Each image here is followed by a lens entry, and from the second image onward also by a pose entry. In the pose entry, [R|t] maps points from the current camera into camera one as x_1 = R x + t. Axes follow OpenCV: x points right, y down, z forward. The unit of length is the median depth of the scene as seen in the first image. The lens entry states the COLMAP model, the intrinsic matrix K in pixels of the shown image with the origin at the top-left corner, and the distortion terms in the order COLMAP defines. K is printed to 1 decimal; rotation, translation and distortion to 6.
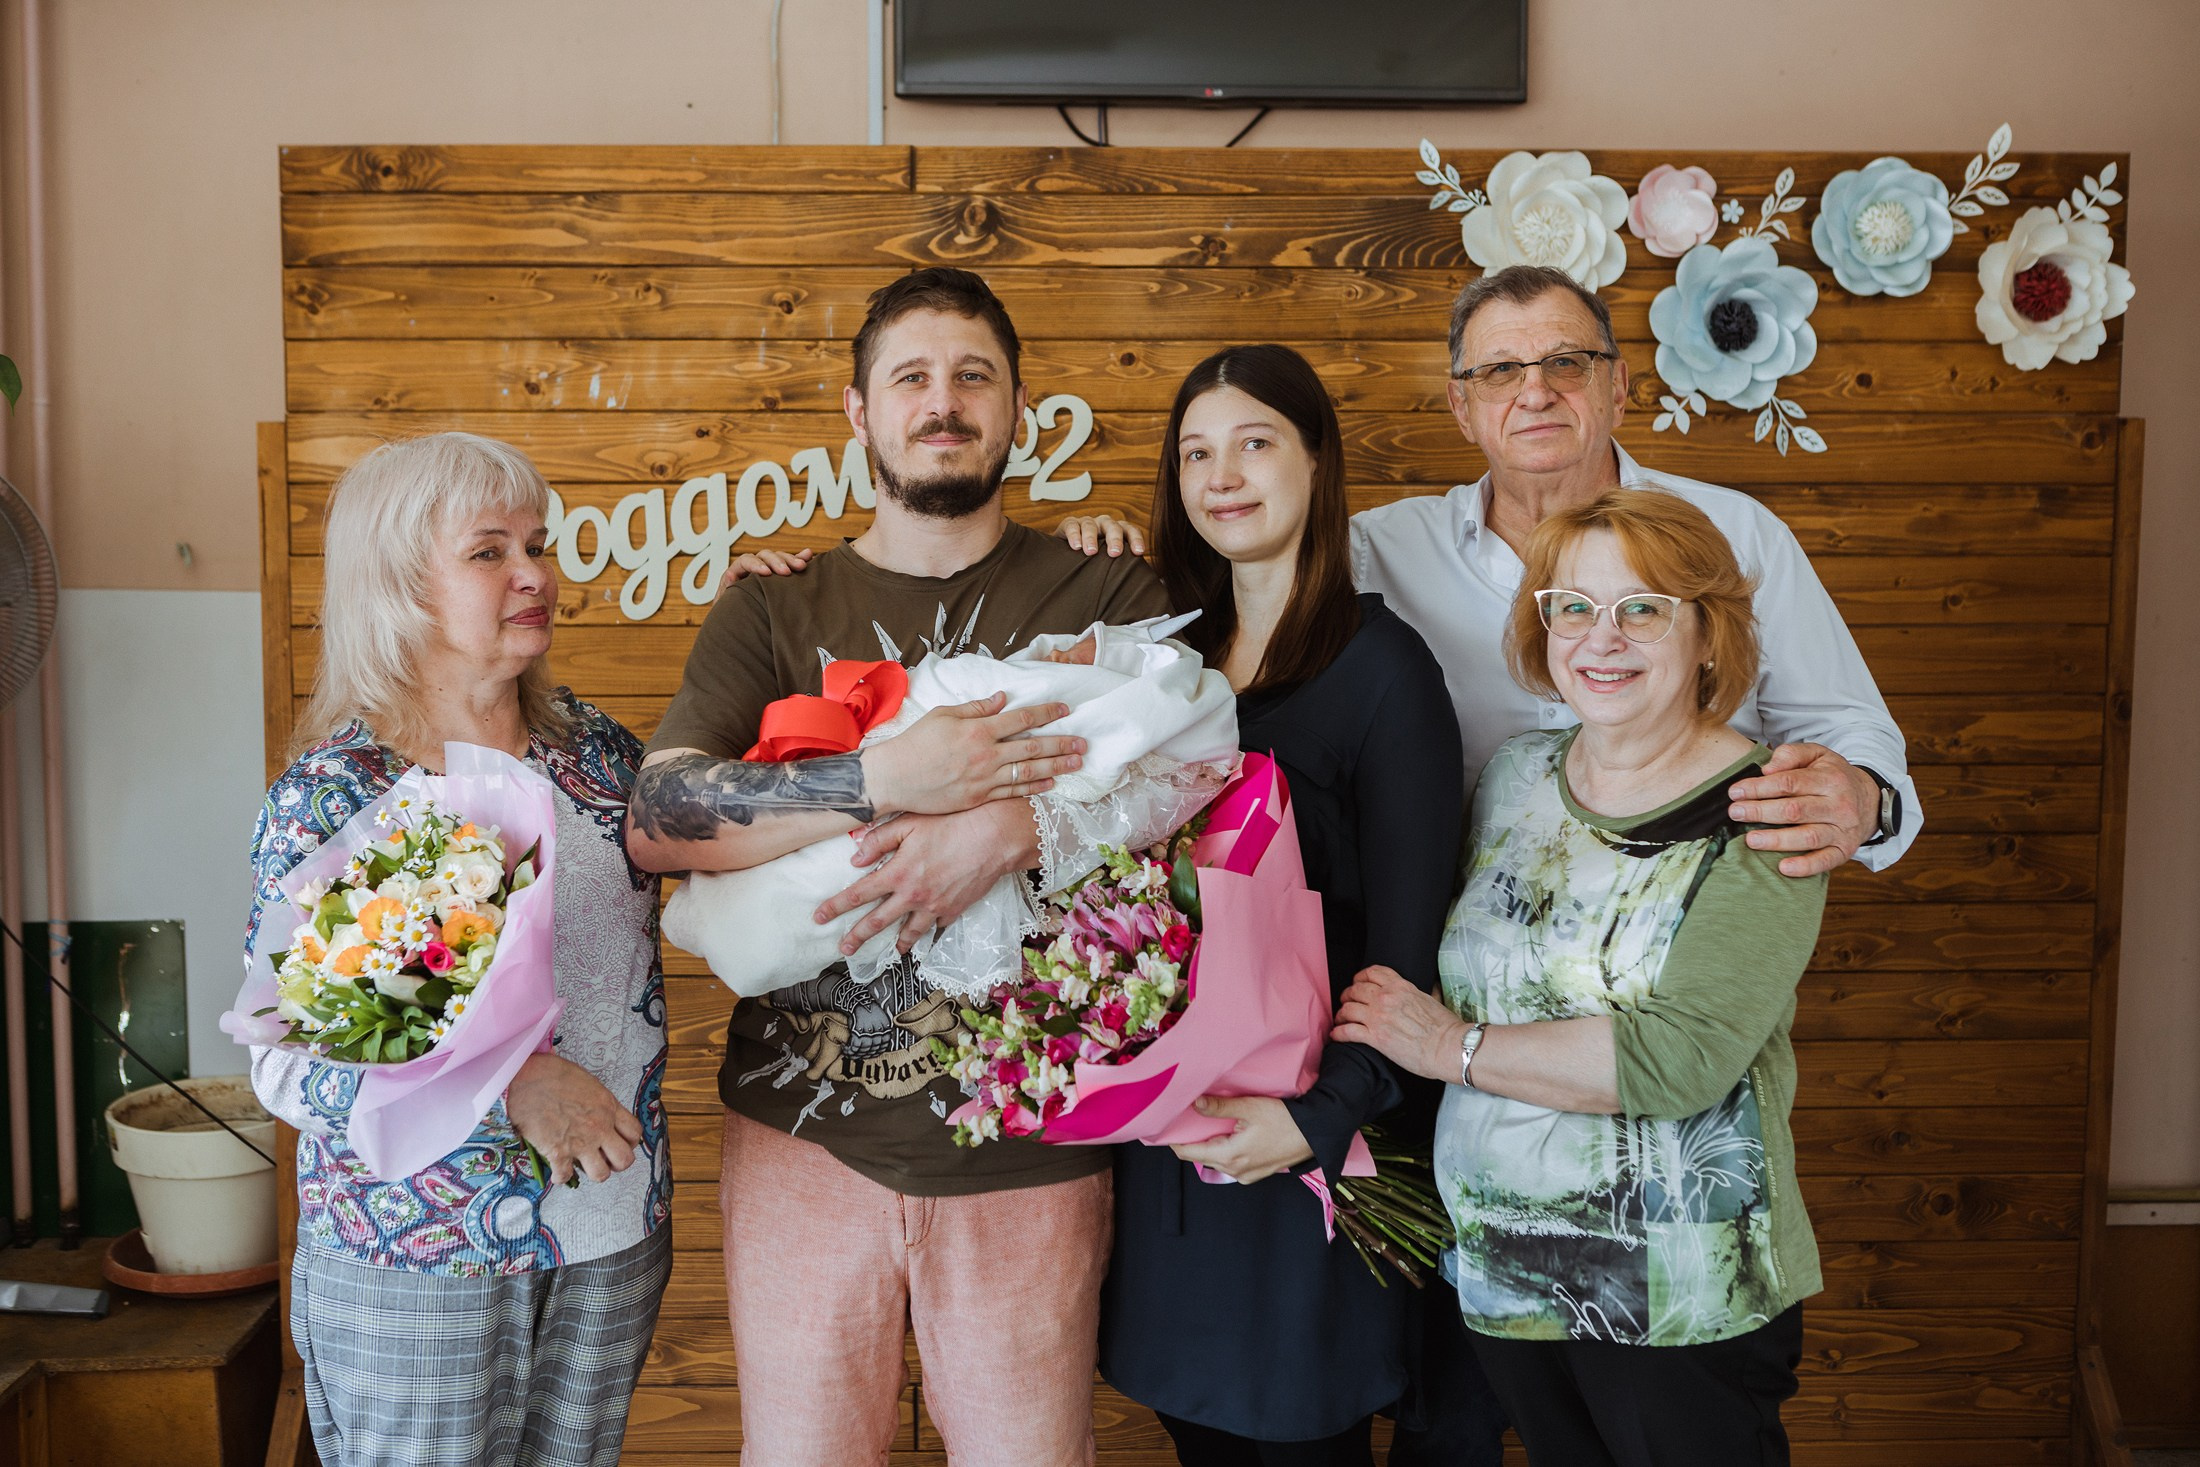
lens RADIAL K [[2692.4, 0, 1143.5], [0, 2692.4, 740.3], [0, 0, 1]] dist [-0.030324, -0.030477]
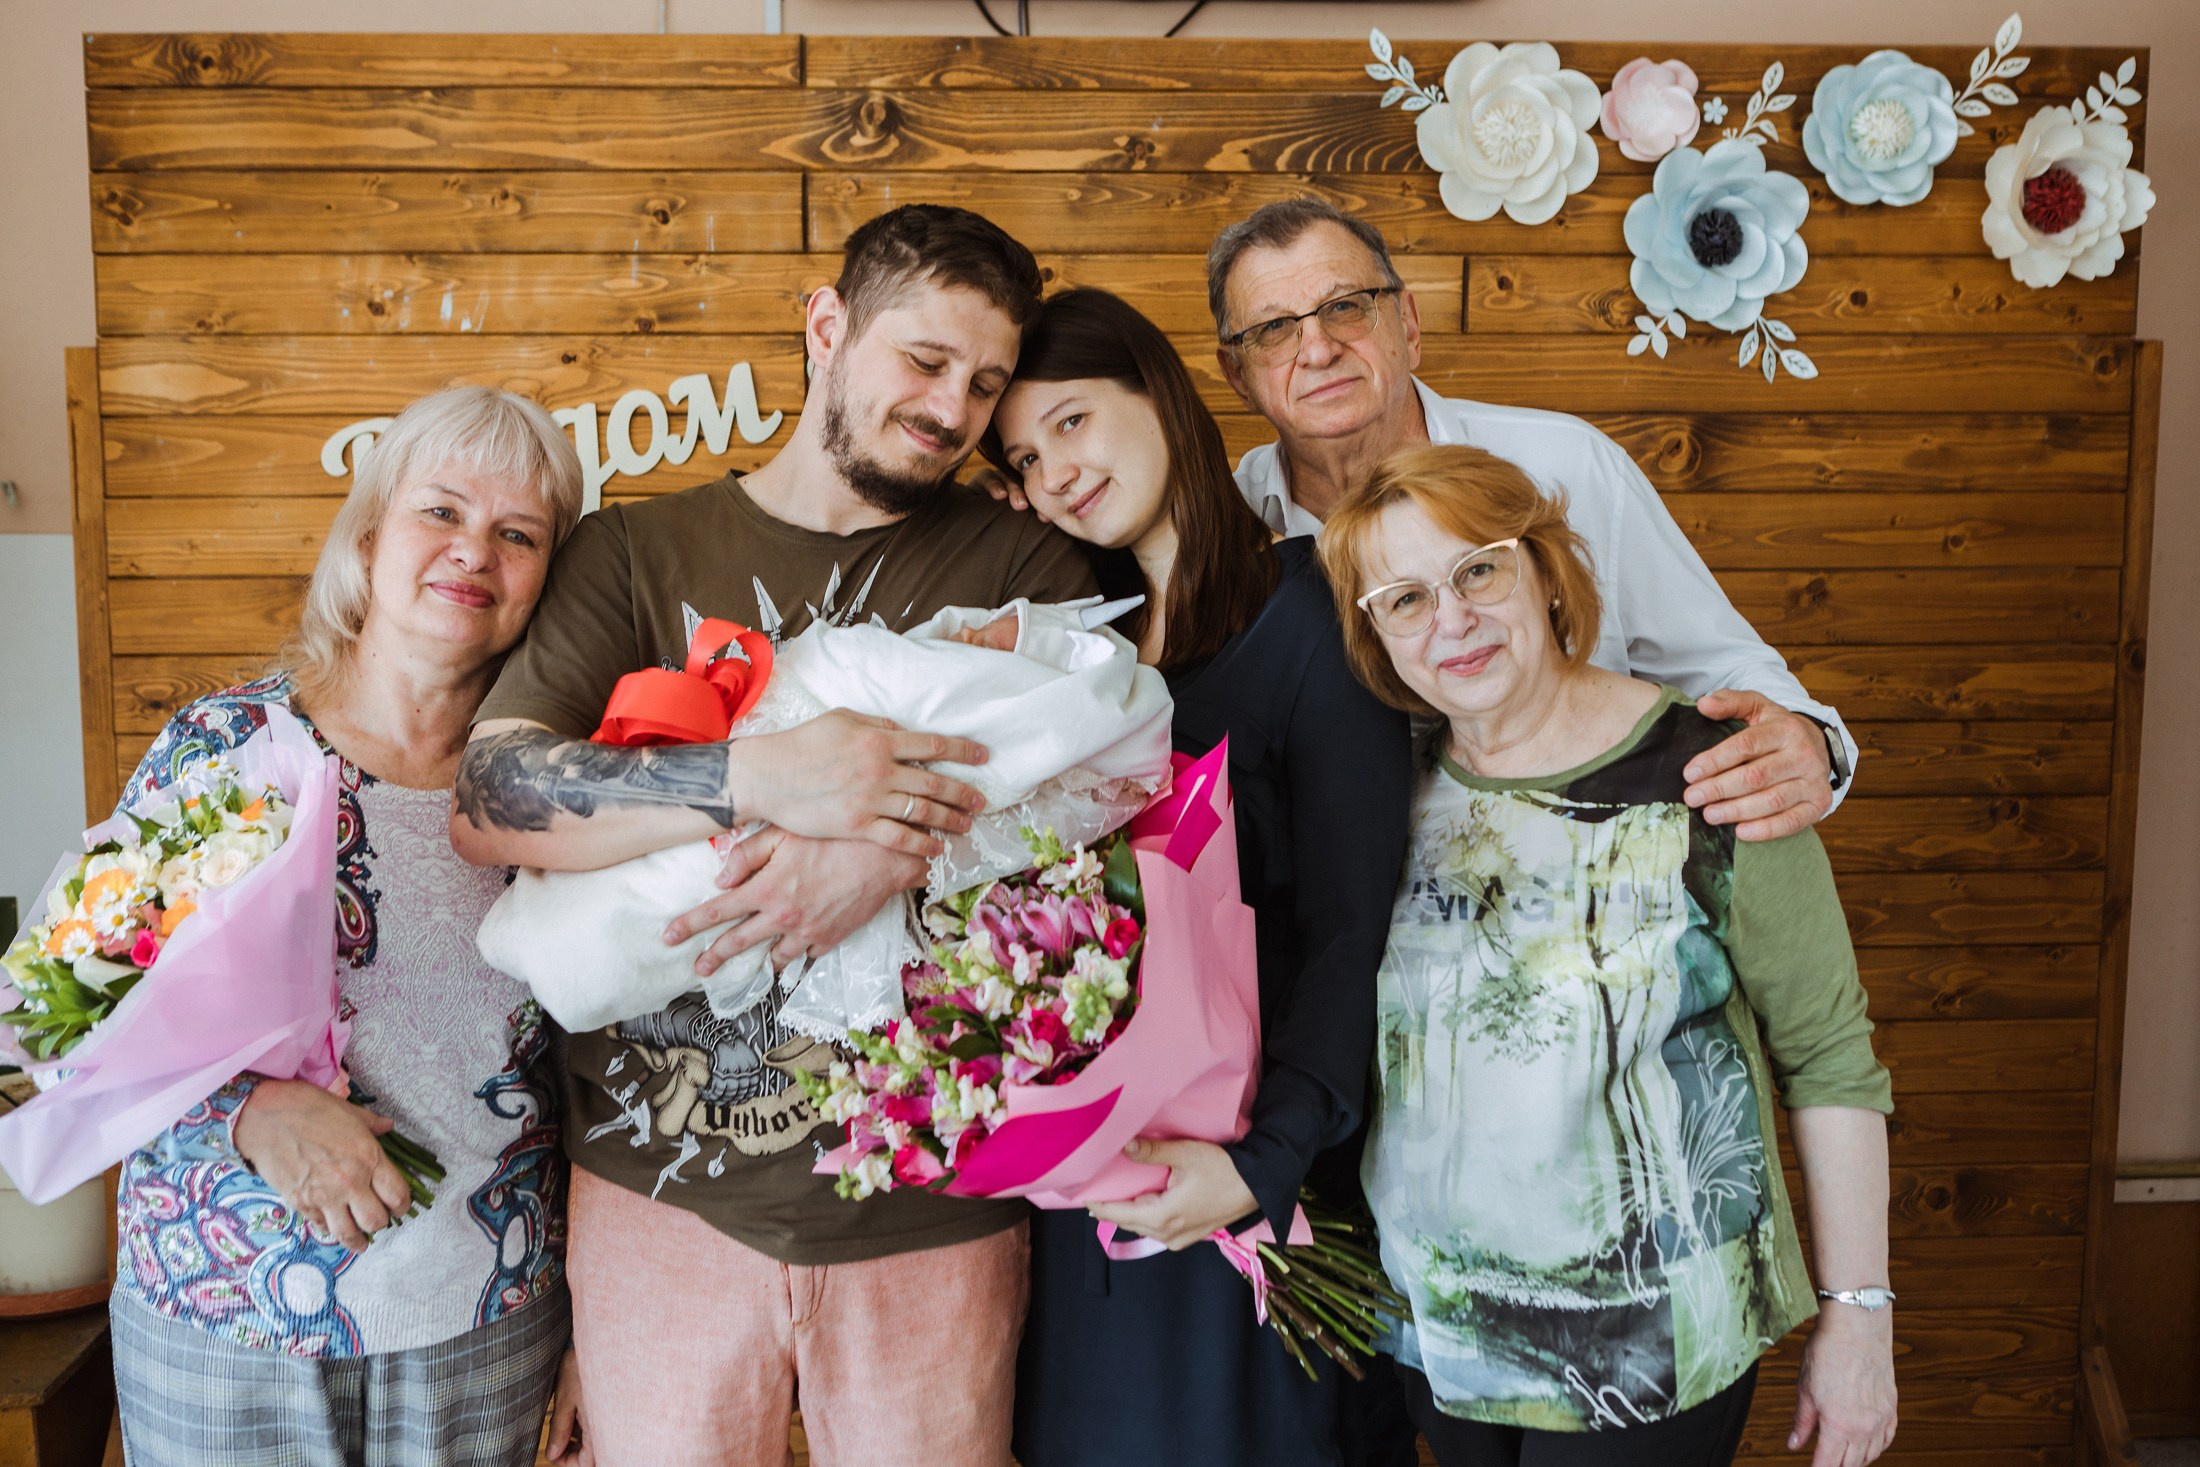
lens RADIAL K [[2559.8, 0, 1152.8], [0, 2559.8, 714.9], [0, 0, 1]] dist [-0.044482, 0.040995]
pose [[0.999480, -0.005664, 0.031754, 0.002081], [0.004992, 0.999762, 0.021214, -0.013139], [-0.031866, -0.021045, 0.999271, 0.145895]]
